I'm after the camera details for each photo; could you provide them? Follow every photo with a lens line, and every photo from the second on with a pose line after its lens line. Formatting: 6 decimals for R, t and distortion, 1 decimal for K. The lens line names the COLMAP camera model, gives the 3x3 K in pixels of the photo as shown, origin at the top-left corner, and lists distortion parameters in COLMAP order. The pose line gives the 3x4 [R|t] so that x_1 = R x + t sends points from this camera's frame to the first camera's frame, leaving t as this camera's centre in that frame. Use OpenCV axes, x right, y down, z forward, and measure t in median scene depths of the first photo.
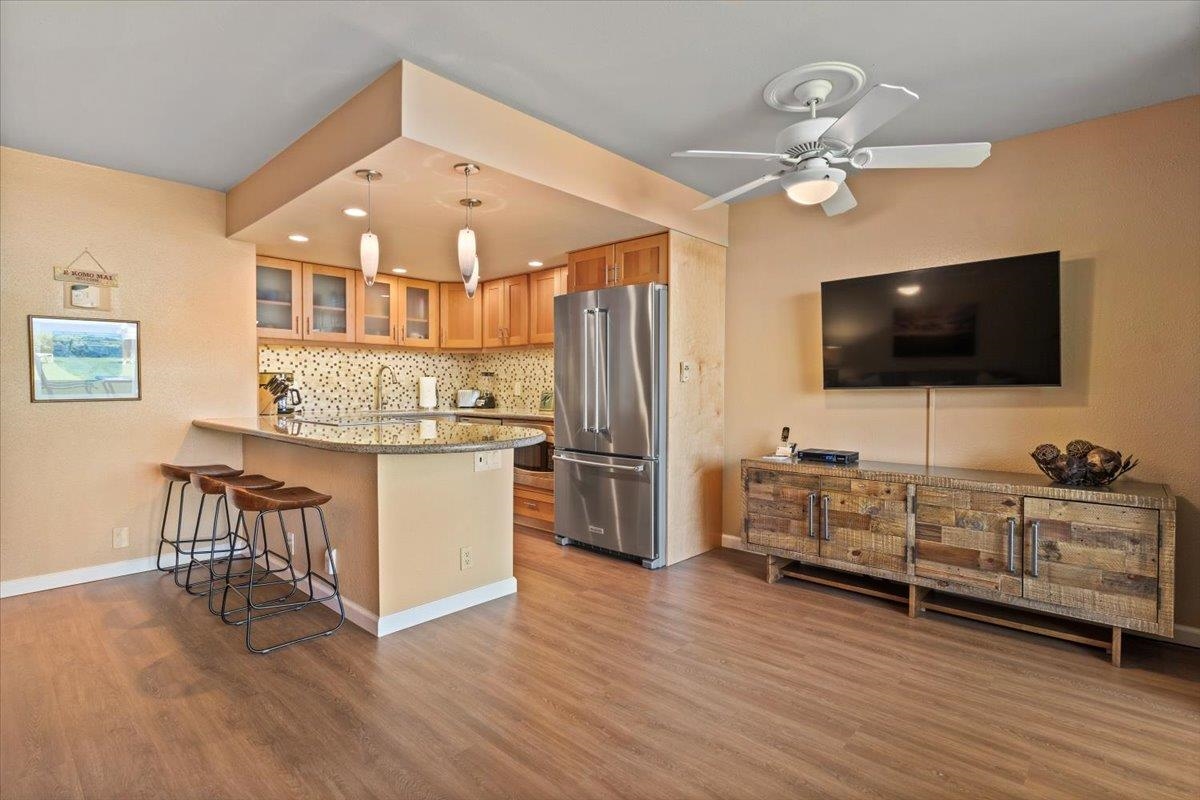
lens RADIAL K [[575.2, 0, 603.3], [0, 575.2, 399.6], [0, 0, 1]] dist [0.001963, -0.001687]
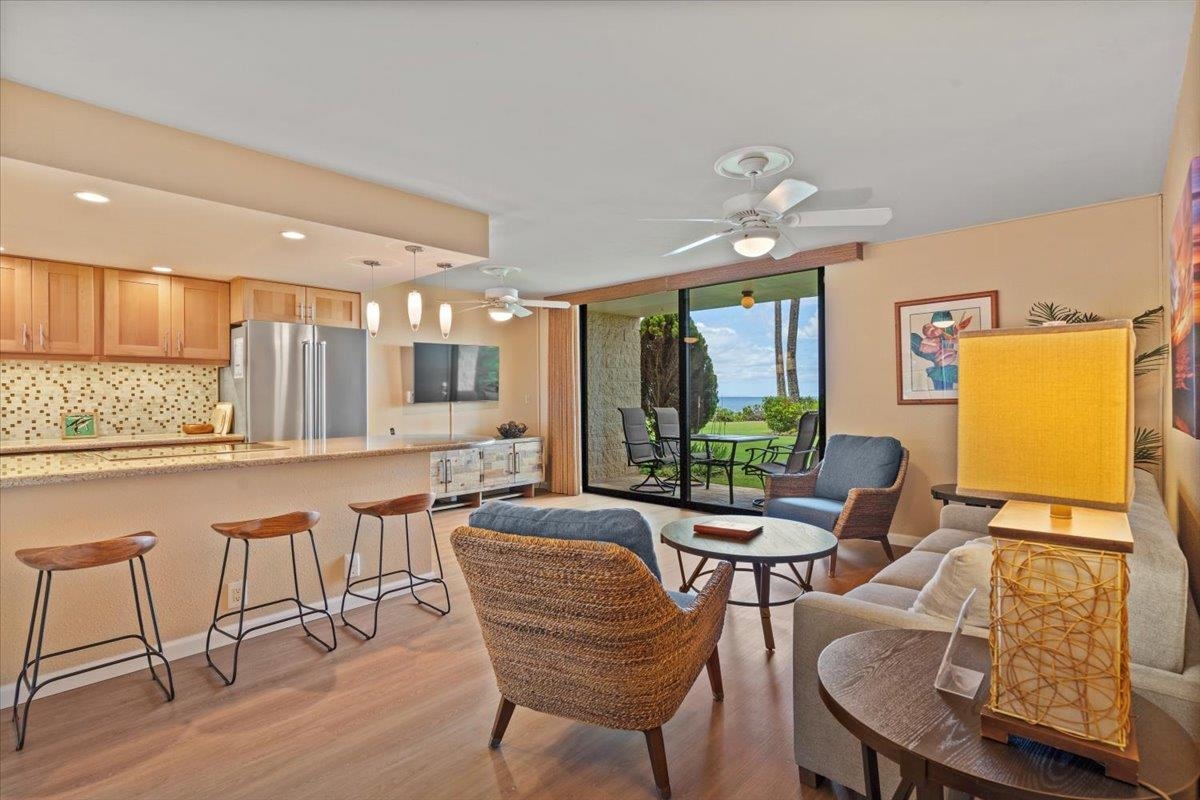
lens RADIAL K [[575.2, 0, 606.6], [0, 575.2, 395.0], [0, 0, 1]] dist [0.001963, -0.001687]
pose [[0.004501, -0.001489, 0.999989, -1.194818], [0.030698, 0.999528, 0.001350, -0.025446], [-0.999519, 0.030692, 0.004544, 0.368919]]
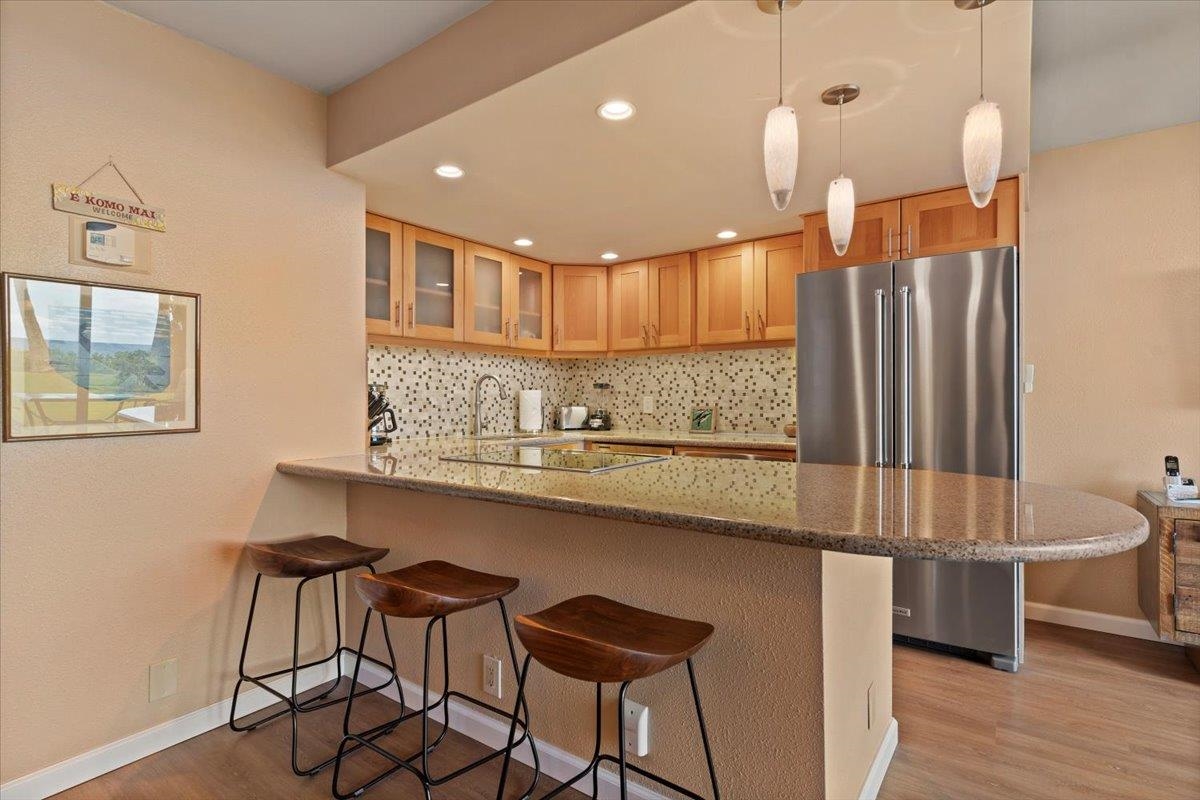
lens RADIAL K [[575.2, 0, 603.6], [0, 575.2, 398.9], [0, 0, 1]] dist [0.001963, -0.001687]
pose [[0.993150, -0.008650, 0.116529, -0.427360], [0.011510, 0.999648, -0.023894, -0.012492], [-0.116281, 0.025072, 0.992900, 0.348799]]
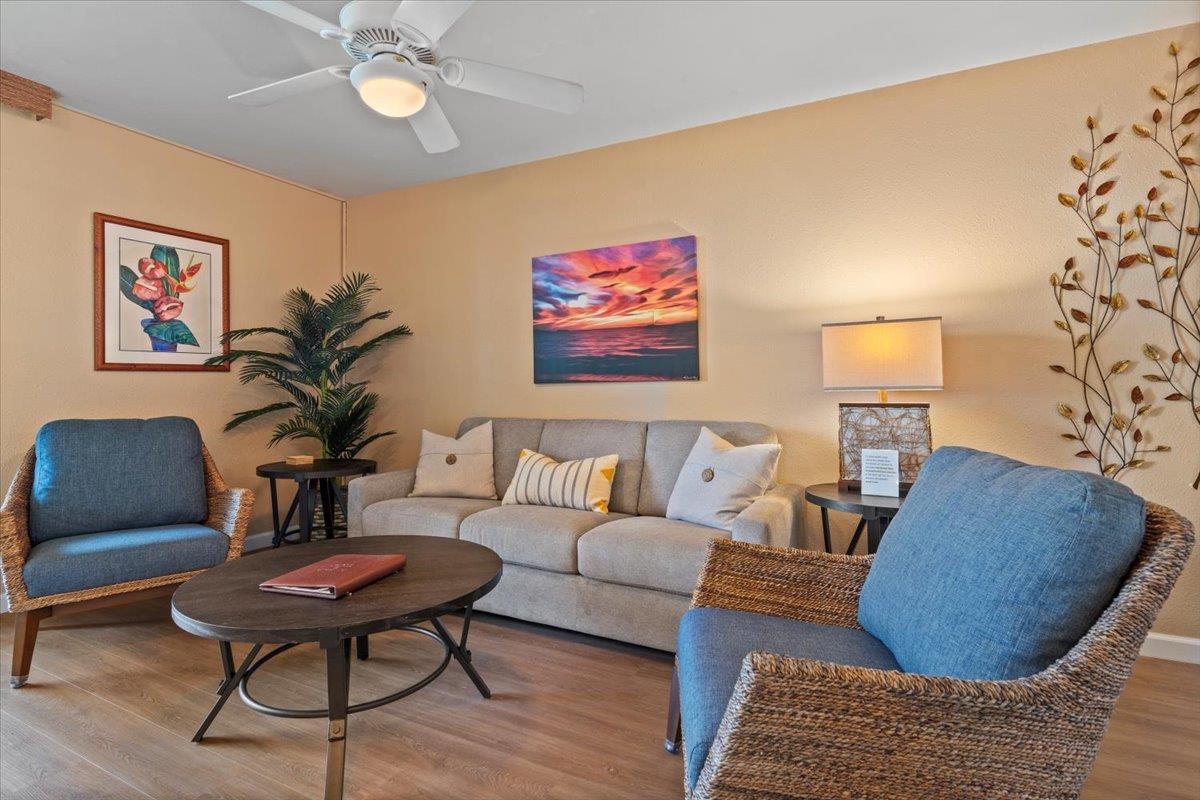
lens RADIAL K [[575.2, 0, 600.3], [0, 575.2, 373.4], [0, 0, 1]] dist [0.001963, -0.001687]
pose [[-0.962611, -0.010202, -0.270695, -0.458991], [-0.010006, 0.999948, -0.002103, 0.013285], [0.270703, 0.000684, -0.962663, 0.692569]]
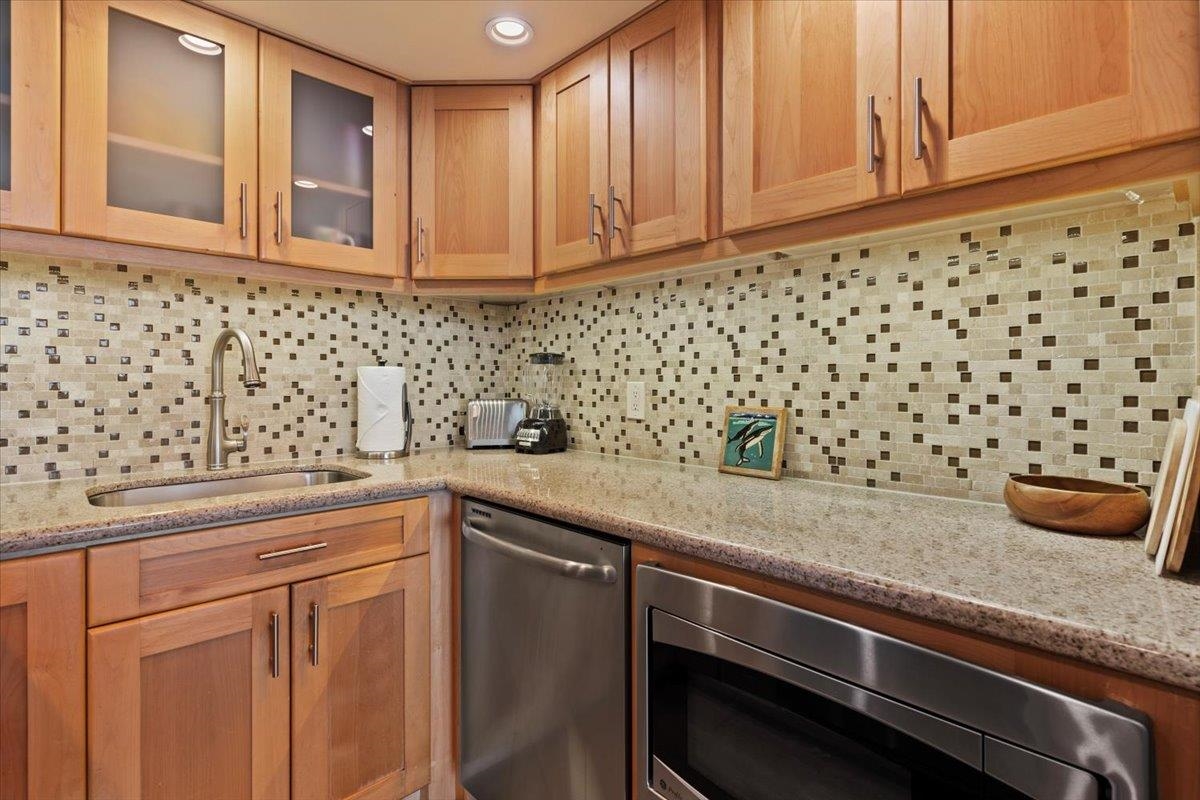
lens RADIAL K [[575.2, 0, 607.2], [0, 575.2, 380.8], [0, 0, 1]] dist [0.001963, -0.001687]
pose [[0.998201, -0.004140, -0.059809, -0.208304], [0.002621, 0.999673, -0.025454, -0.030361], [0.059895, 0.025252, 0.997885, 0.940892]]
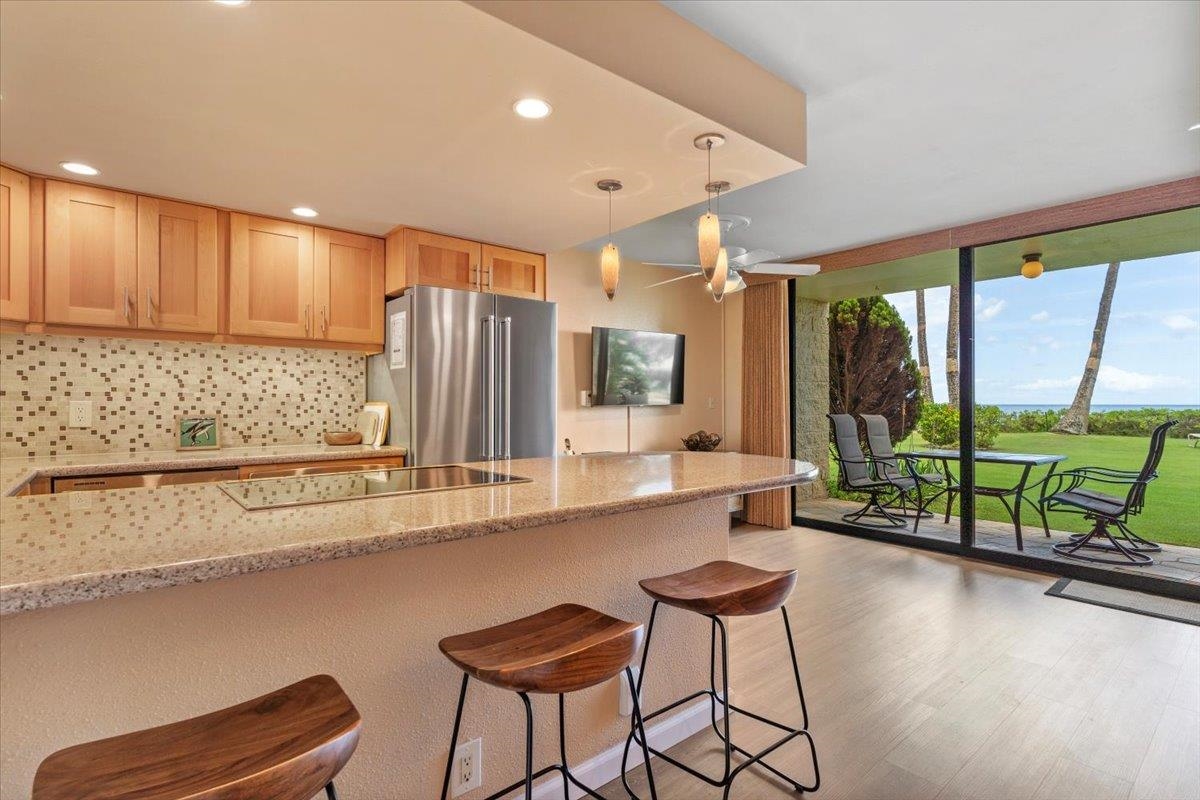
lens RADIAL K [[575.2, 0, 599.7], [0, 575.2, 400.7], [0, 0, 1]] dist [0.001963, -0.001687]
pose [[0.135403, 0.001395, 0.990790, -0.824138], [0.025793, 0.999655, -0.004932, -0.022575], [-0.990455, 0.026223, 0.135320, 0.713389]]
